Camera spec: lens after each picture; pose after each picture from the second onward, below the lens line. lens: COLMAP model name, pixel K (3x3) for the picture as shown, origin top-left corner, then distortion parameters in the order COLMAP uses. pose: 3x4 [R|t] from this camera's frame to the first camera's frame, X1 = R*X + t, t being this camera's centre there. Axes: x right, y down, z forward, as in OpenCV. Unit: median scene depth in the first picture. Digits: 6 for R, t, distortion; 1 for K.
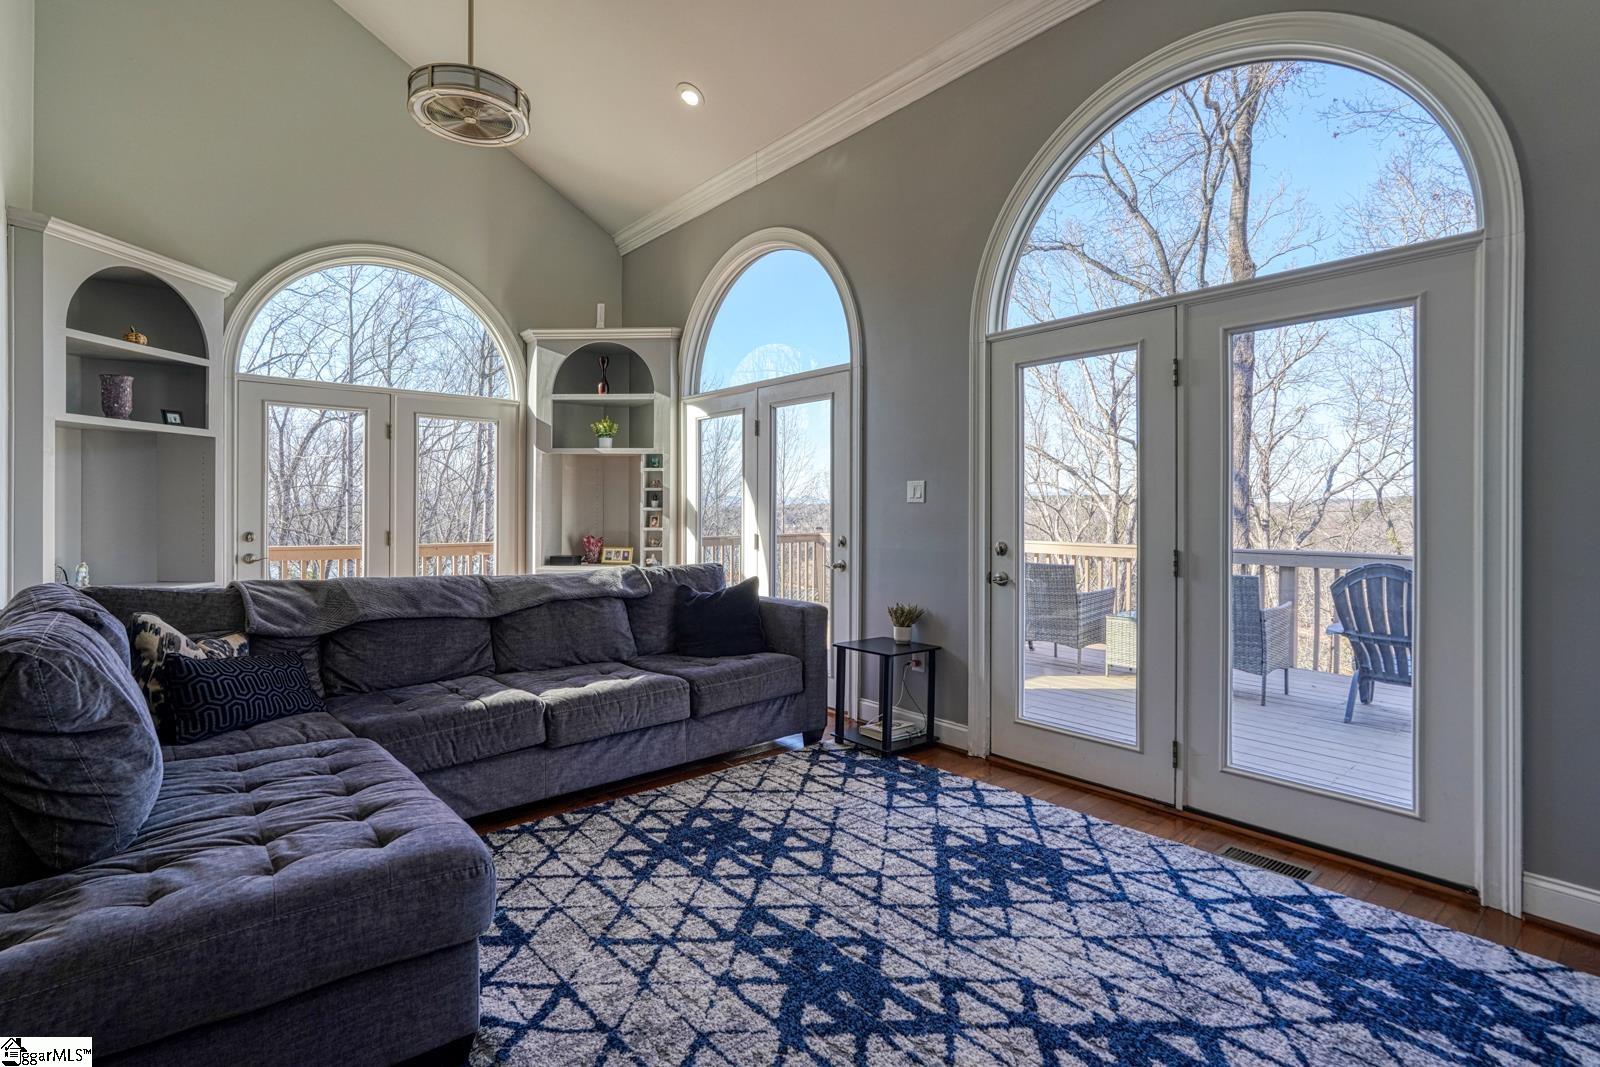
lens RADIAL K [[753.7, 0, 796.6], [0, 753.7, 514.6], [0, 0, 1]] dist [-0.000140, 0.000720]
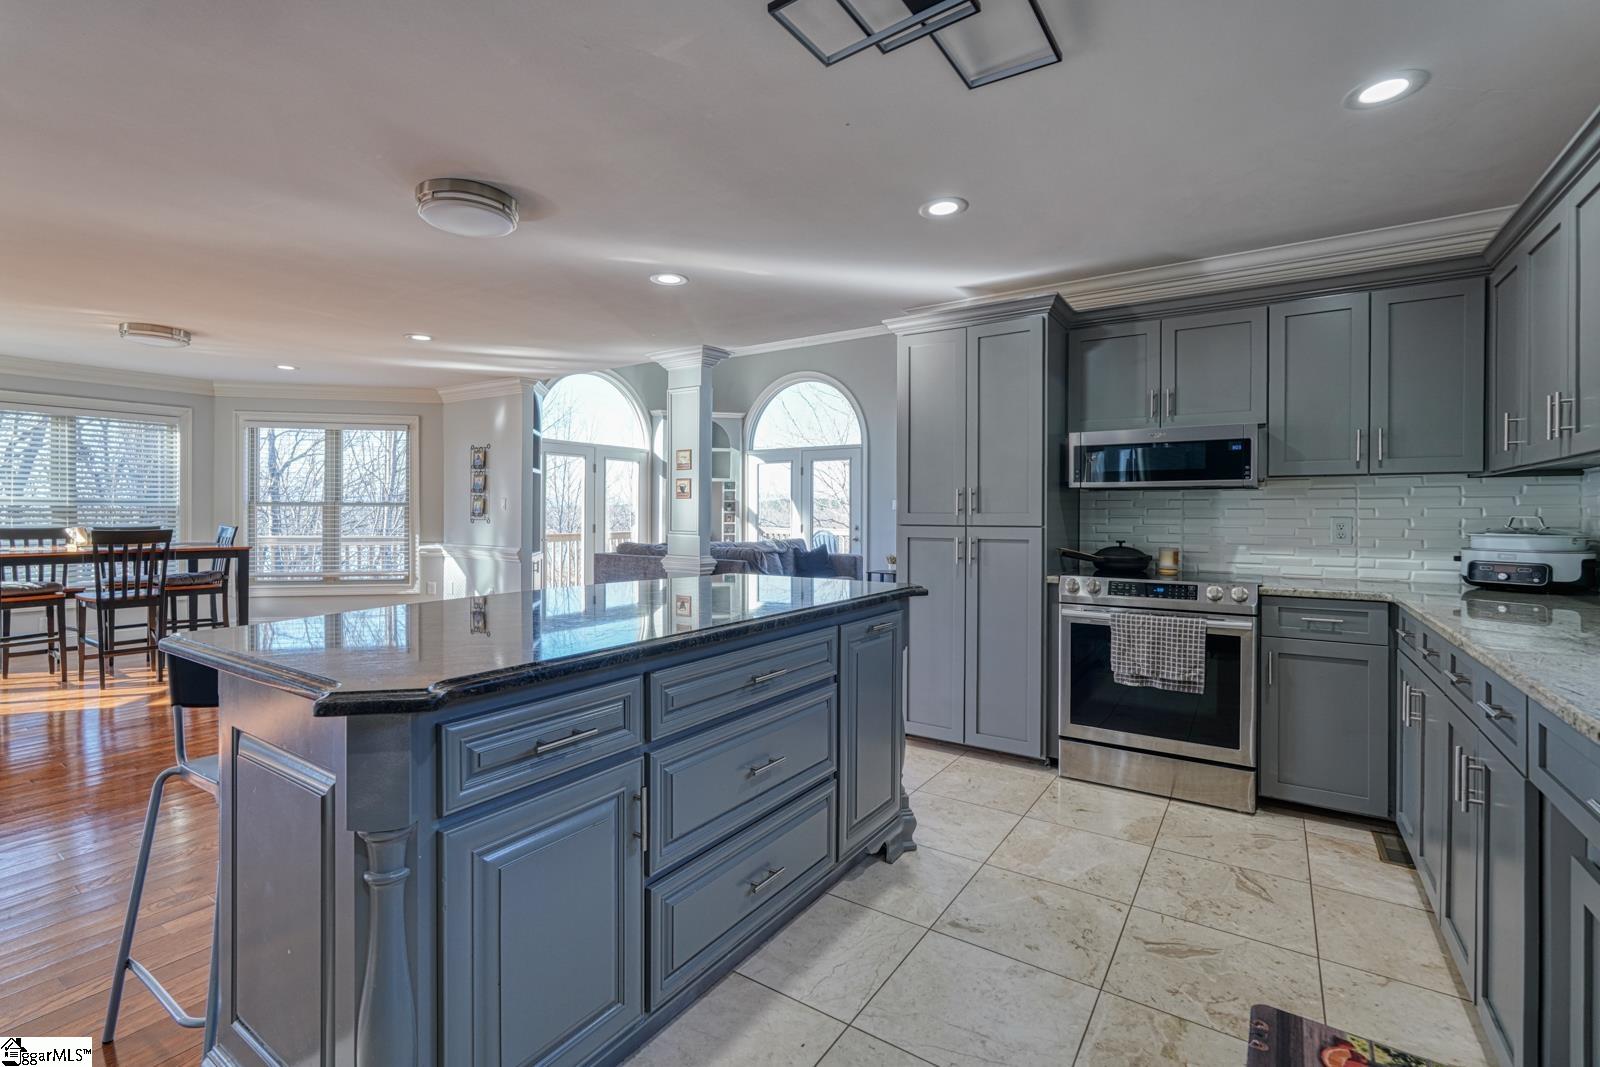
lens RADIAL K [[703.4, 0, 795.0], [0, 703.4, 520.3], [0, 0, 1]] dist [-0.012363, 0.001580]
pose [[0.966577, -0.000855, 0.256374, -1.138832], [-0.001011, 0.999974, 0.007148, 0.000643], [-0.256373, -0.007168, 0.966551, -1.636169]]
